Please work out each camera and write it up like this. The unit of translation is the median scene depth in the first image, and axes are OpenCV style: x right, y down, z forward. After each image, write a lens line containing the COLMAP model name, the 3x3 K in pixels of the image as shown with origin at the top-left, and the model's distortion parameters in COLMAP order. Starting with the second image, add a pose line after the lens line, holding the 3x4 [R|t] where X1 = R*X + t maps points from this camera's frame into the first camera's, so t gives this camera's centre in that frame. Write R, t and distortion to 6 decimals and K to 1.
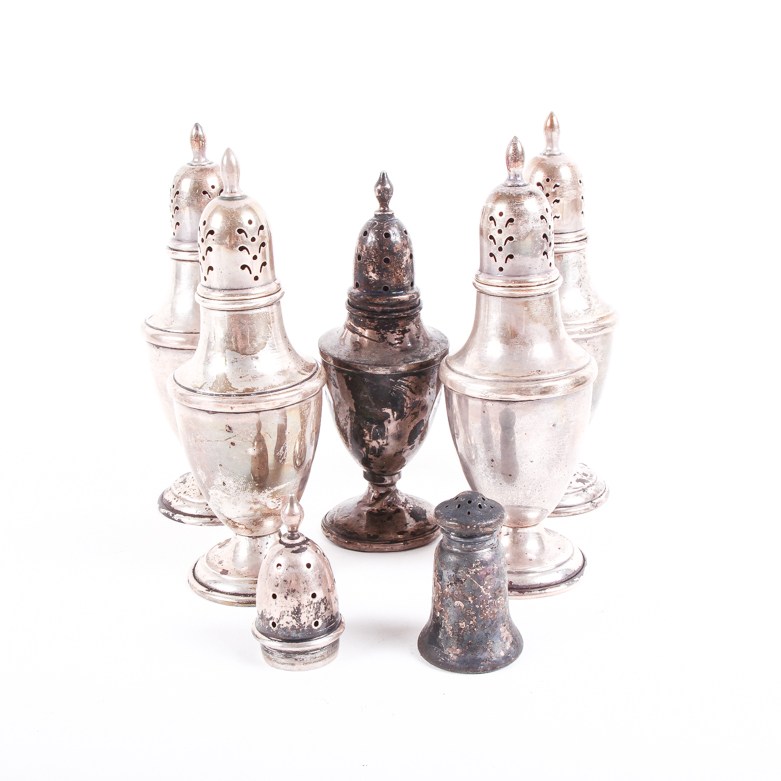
lens RADIAL K [[1409.6, 0, 388.7], [0, 1409.6, 356.4], [0, 0, 1]] dist [-0.138855, 0.046321]
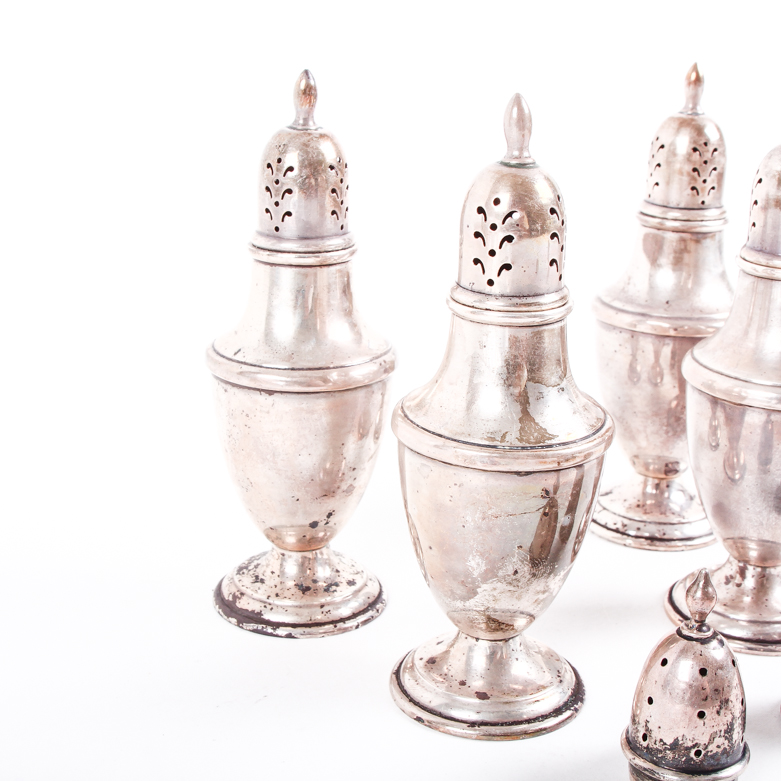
lens RADIAL K [[1425.7, 0, 390.5], [0, 1425.7, 390.5], [0, 0, 1]] dist [-0.085987, -0.077502]
pose [[0.882426, -0.105059, 0.458571, -0.487422], [0.097151, 0.994430, 0.040876, -0.035212], [-0.460311, 0.008481, 0.887717, 0.392369]]
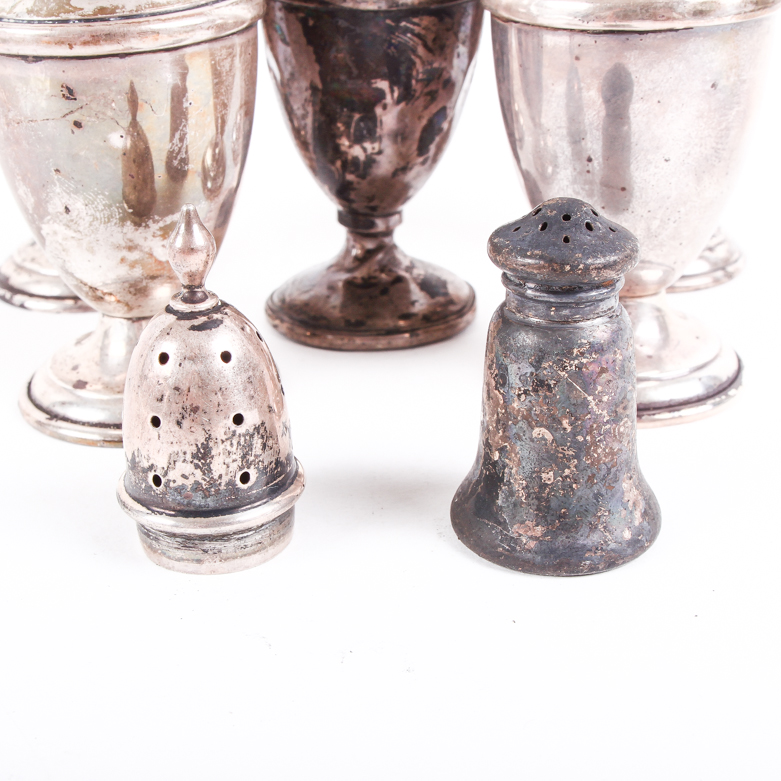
lens RADIAL K [[1425.7, 0, 390.5], [0, 1425.7, 390.5], [0, 0, 1]] dist [-0.085987, -0.077502]
pose [[0.999683, -0.009014, 0.023523, -0.011792], [0.005953, 0.991872, 0.127098, 0.090561], [-0.024478, -0.126918, 0.991611, 0.473175]]
